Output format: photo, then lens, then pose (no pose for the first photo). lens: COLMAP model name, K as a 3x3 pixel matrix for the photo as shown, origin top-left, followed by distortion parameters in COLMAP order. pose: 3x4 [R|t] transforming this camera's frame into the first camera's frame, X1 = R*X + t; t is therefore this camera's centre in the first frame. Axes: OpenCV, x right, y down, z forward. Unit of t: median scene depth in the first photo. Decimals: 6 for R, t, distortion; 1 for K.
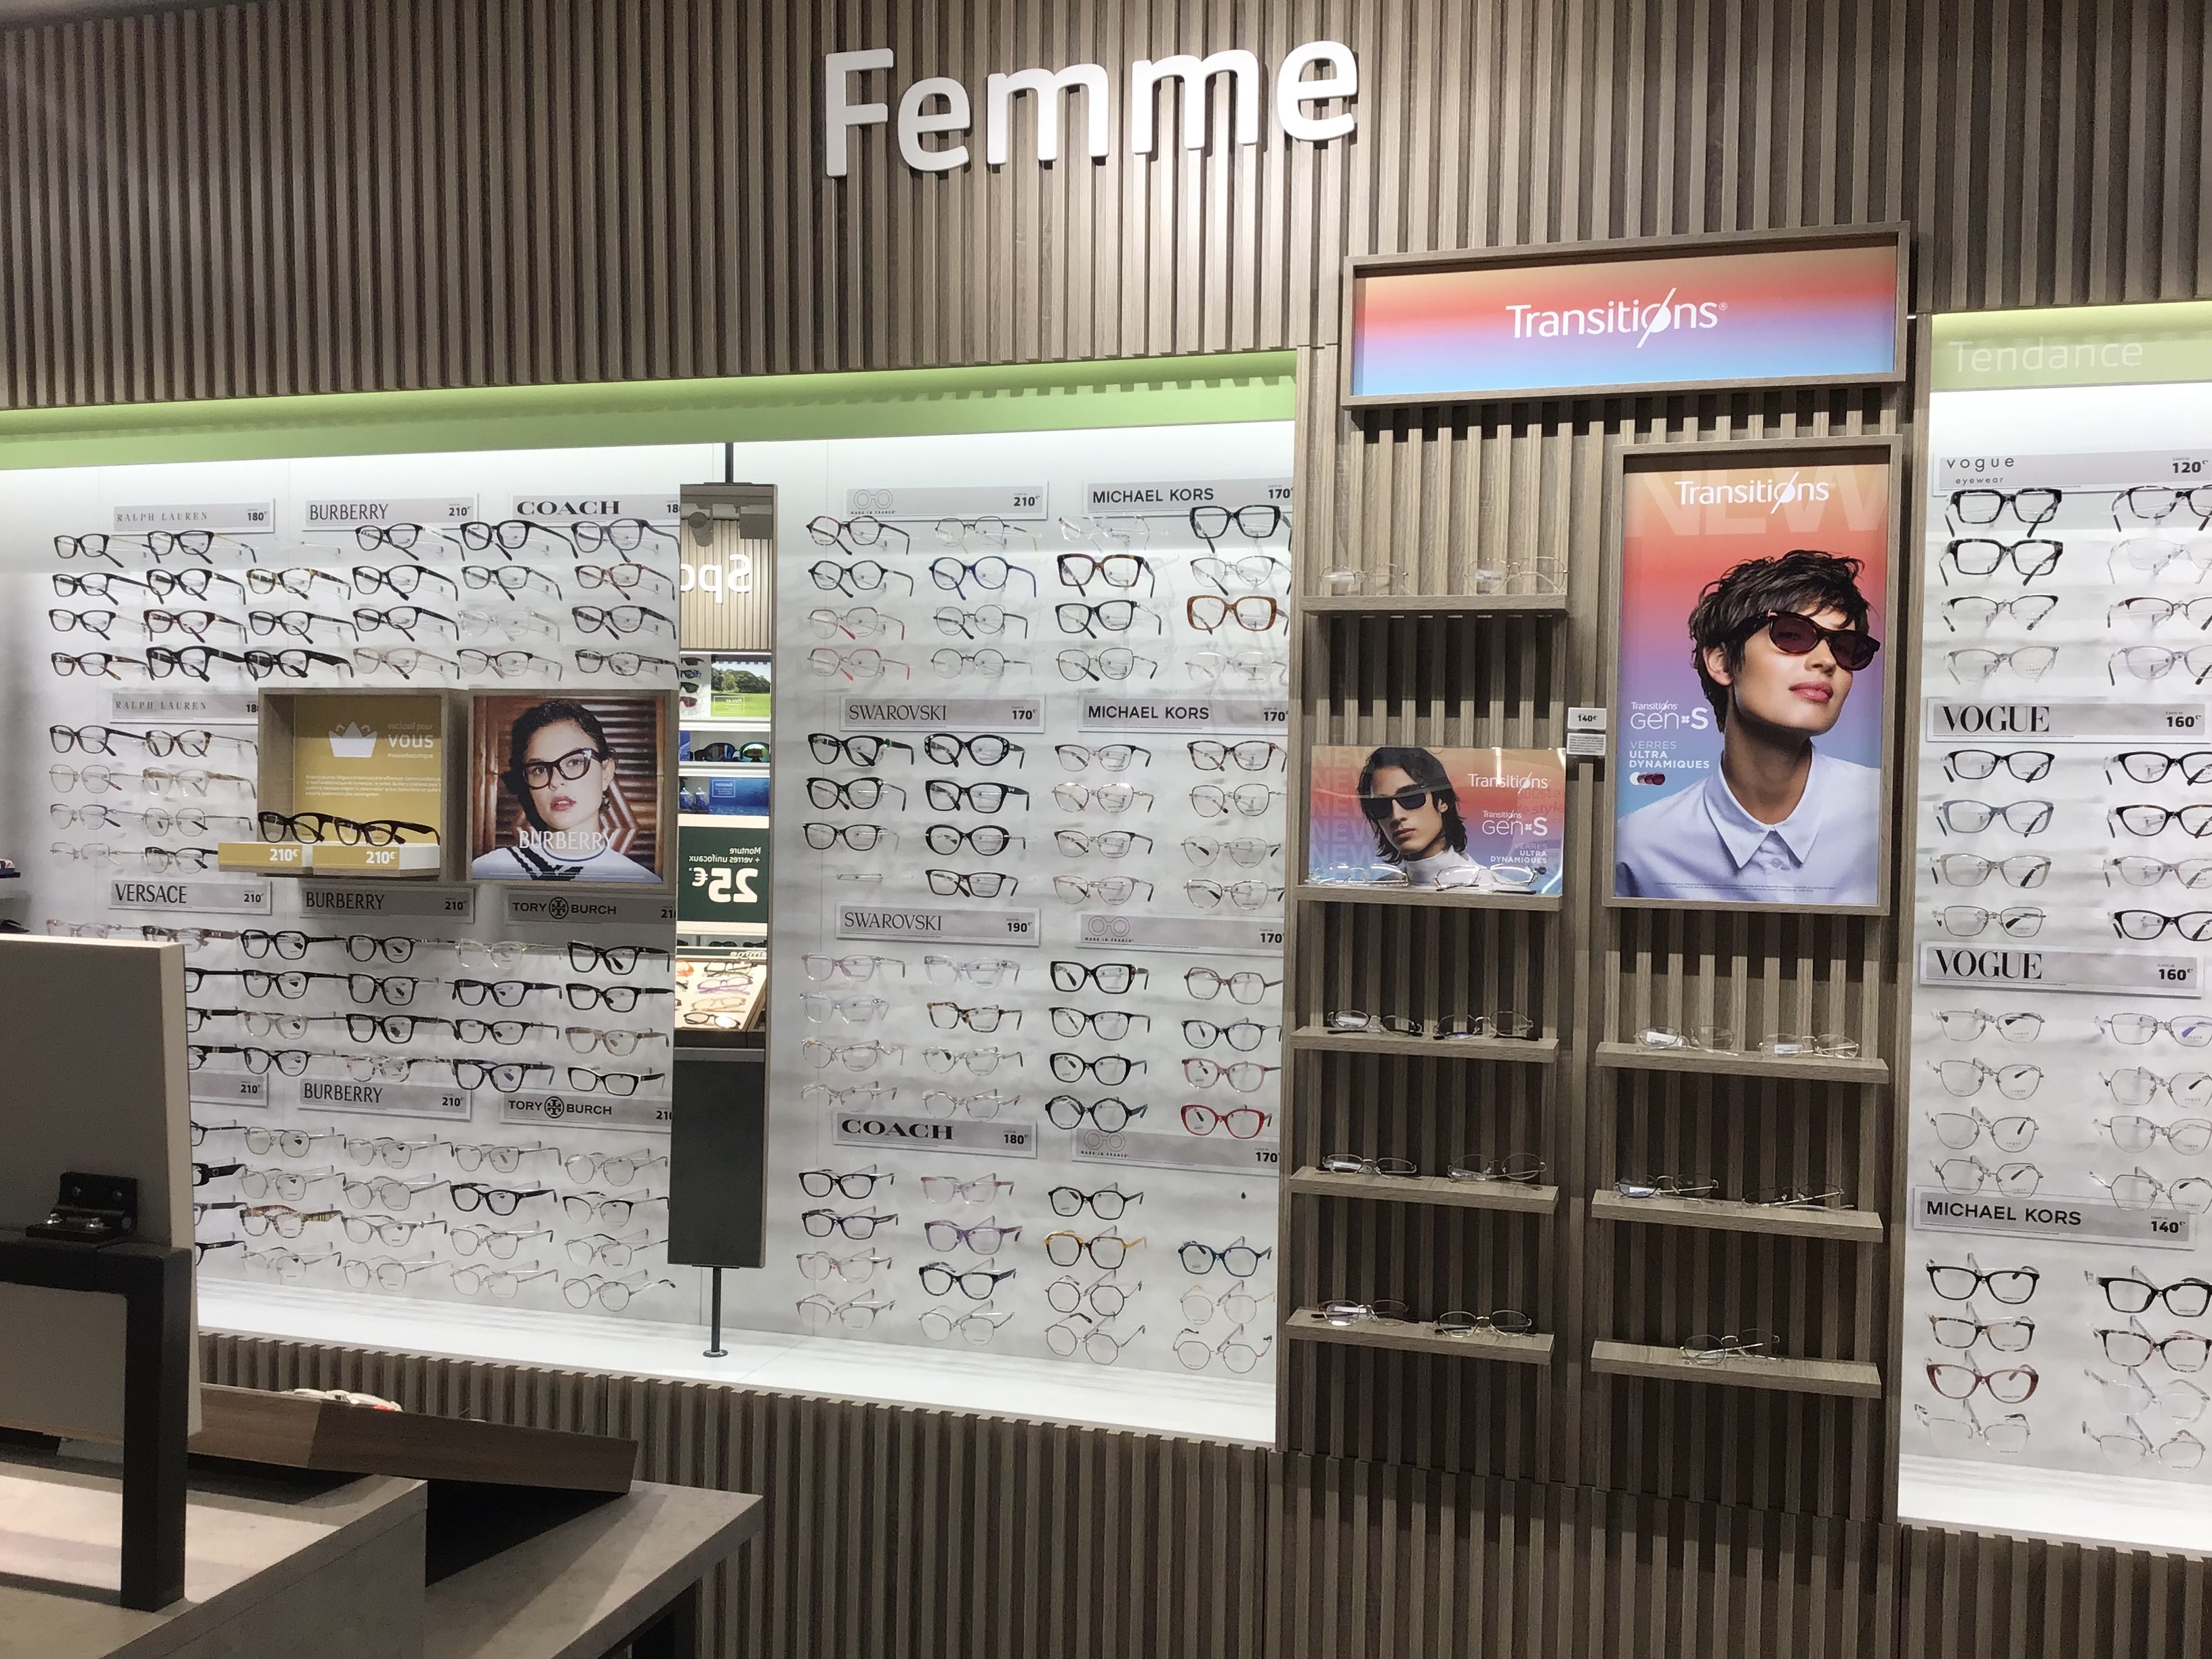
lens RADIAL K [[1992.5, 0, 1106.0], [0, 1992.5, 829.5], [0, 0, 1]] dist [0.002558, 0.000518]
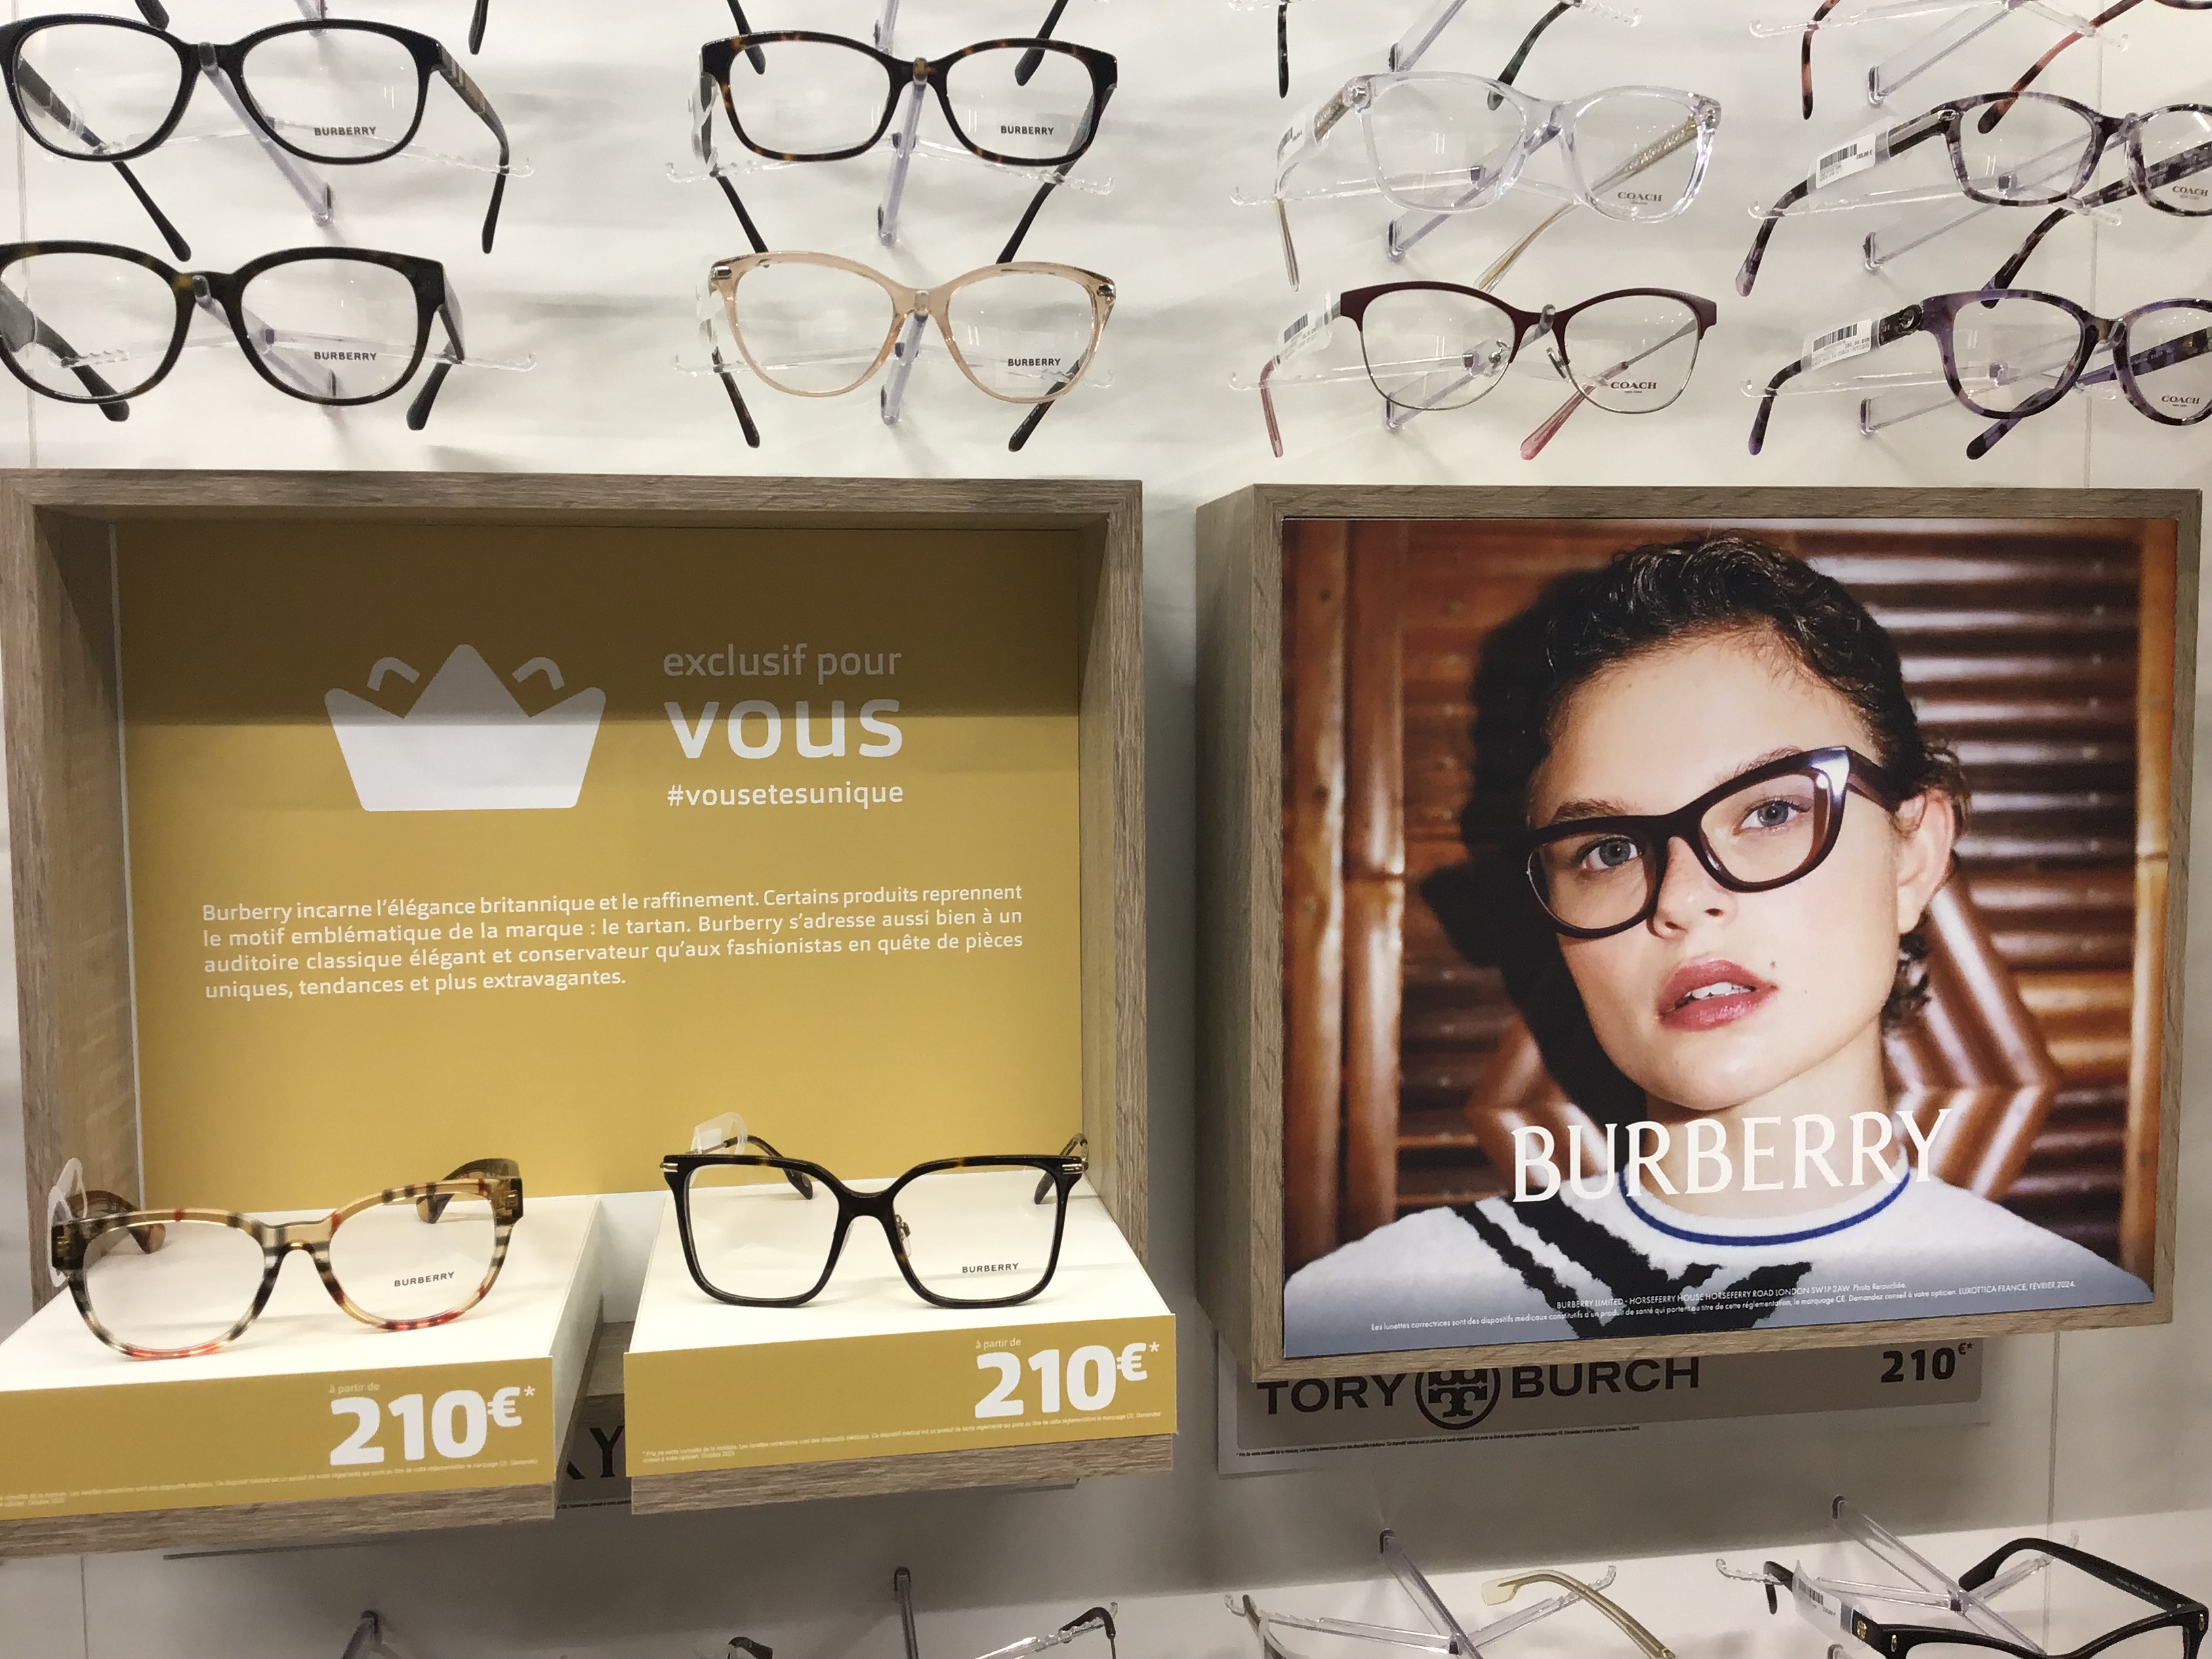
lens RADIAL K [[2000.9, 0, 1106.0], [0, 2000.9, 829.5], [0, 0, 1]] dist [0.124977, -0.005753]
pose [[0.896703, -0.055091, 0.439192, -0.434853], [0.029120, 0.997417, 0.065658, -0.049091], [-0.441675, -0.046086, 0.895991, 0.822836]]
